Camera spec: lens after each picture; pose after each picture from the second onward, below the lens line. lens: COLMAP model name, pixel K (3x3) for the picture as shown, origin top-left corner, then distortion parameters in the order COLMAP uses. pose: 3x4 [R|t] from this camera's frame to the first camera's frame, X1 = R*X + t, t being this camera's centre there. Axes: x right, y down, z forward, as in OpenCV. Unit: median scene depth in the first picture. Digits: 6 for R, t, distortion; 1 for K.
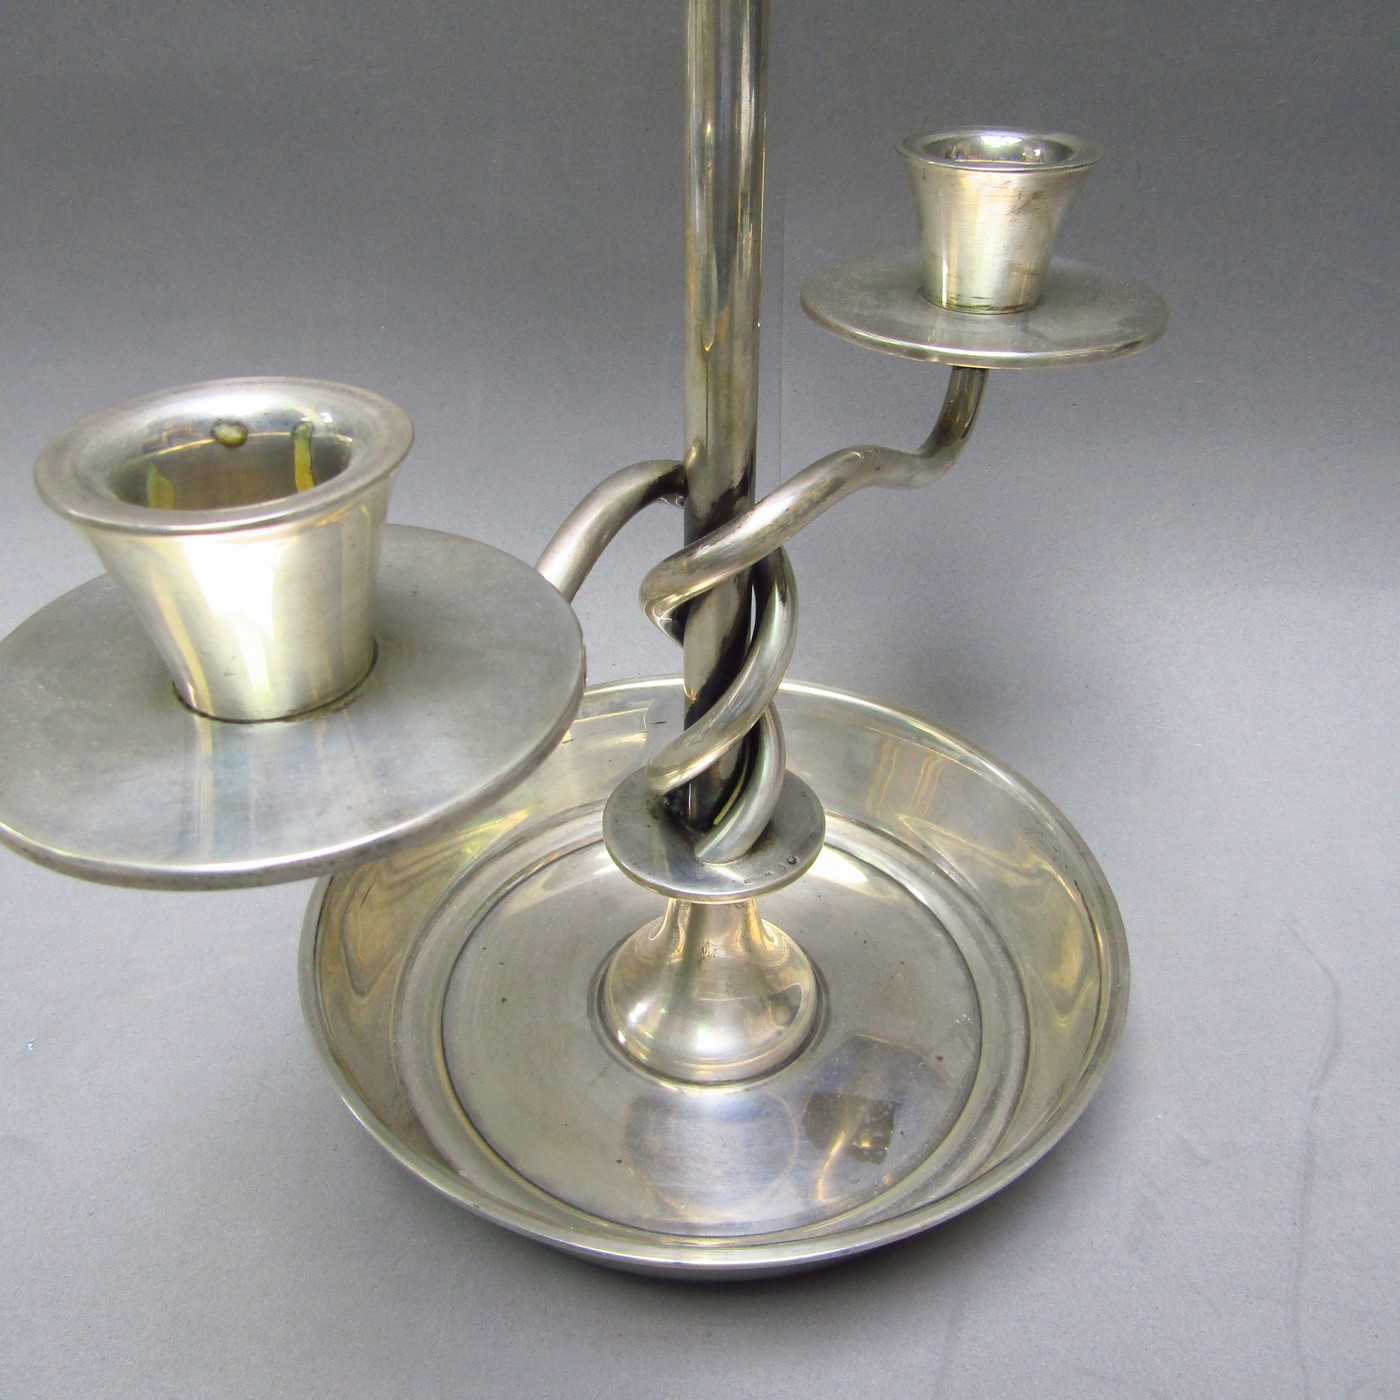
lens RADIAL K [[1273.3, 0, 700.0], [0, 1273.3, 706.8], [0, 0, 1]] dist [-0.011525, 0.000000]
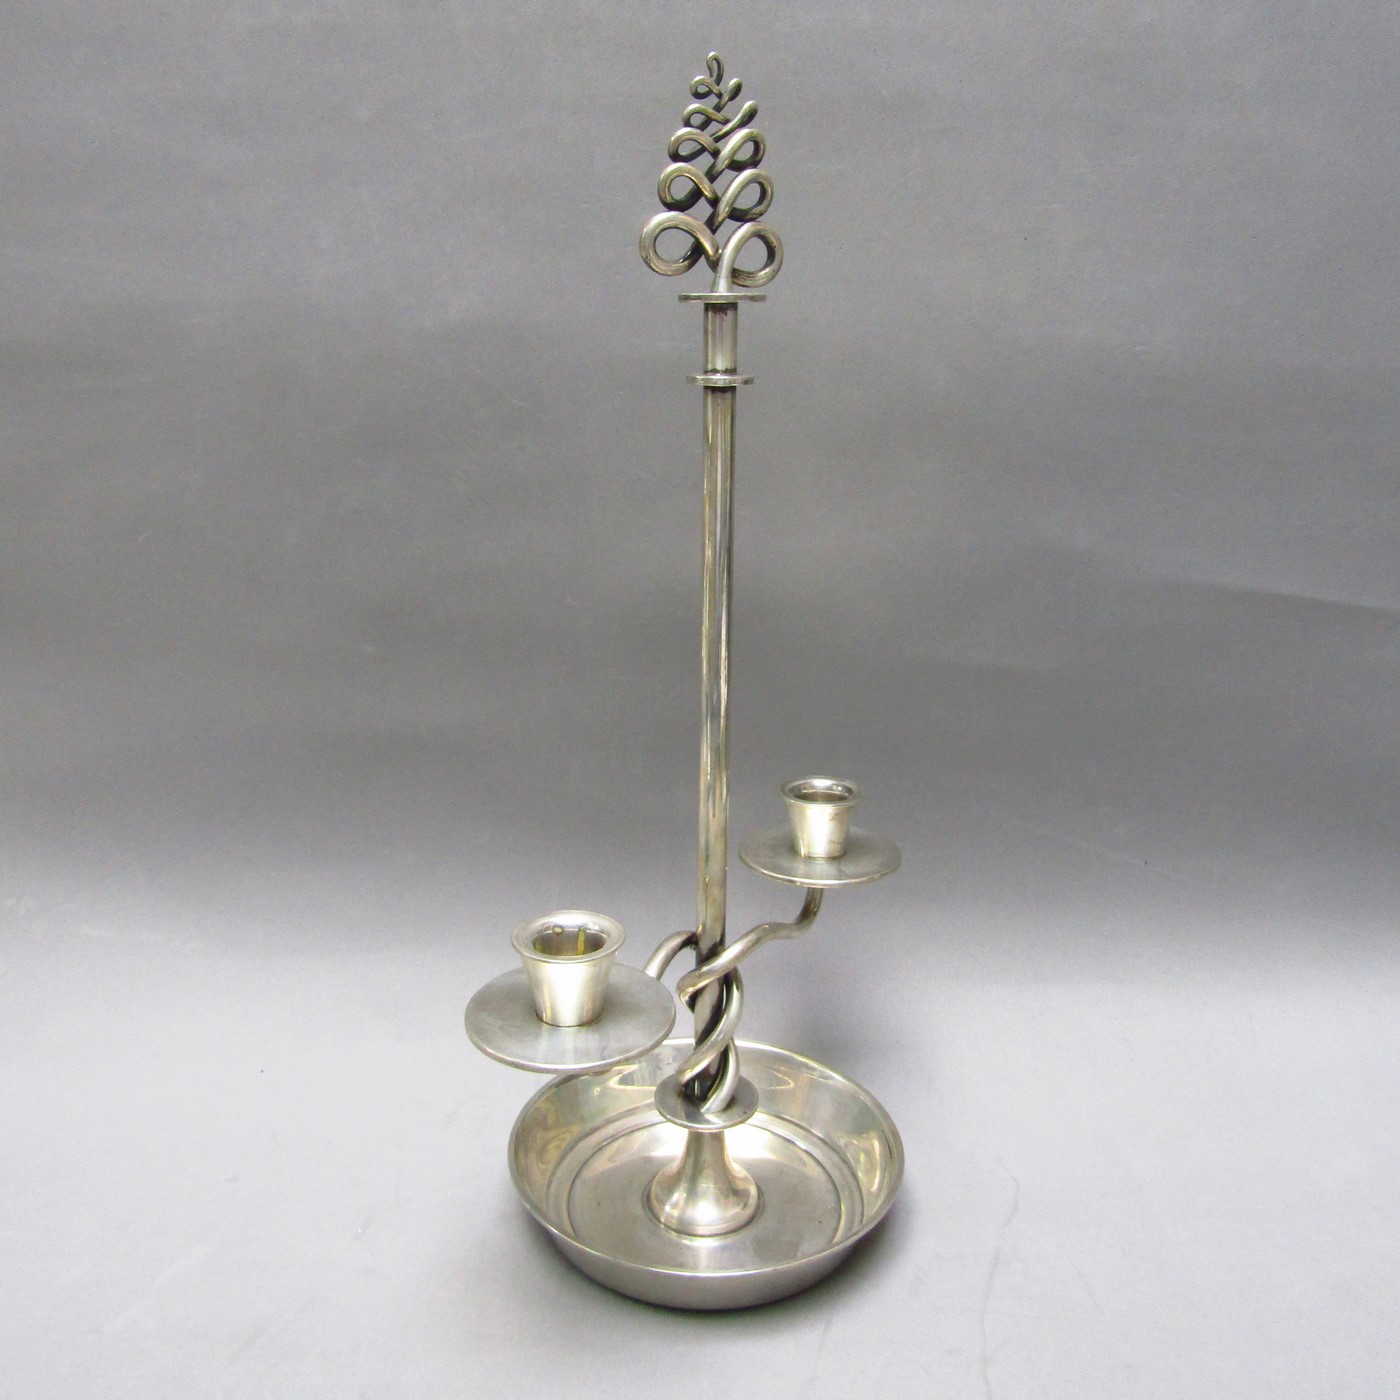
lens RADIAL K [[1273.3, 0, 695.6], [0, 1273.3, 703.5], [0, 0, 1]] dist [-0.011525, 0.000000]
pose [[0.998028, -0.003631, 0.062662, -0.141677], [0.024036, 0.944337, -0.328099, 0.168717], [-0.057983, 0.328958, 0.942563, -1.248530]]
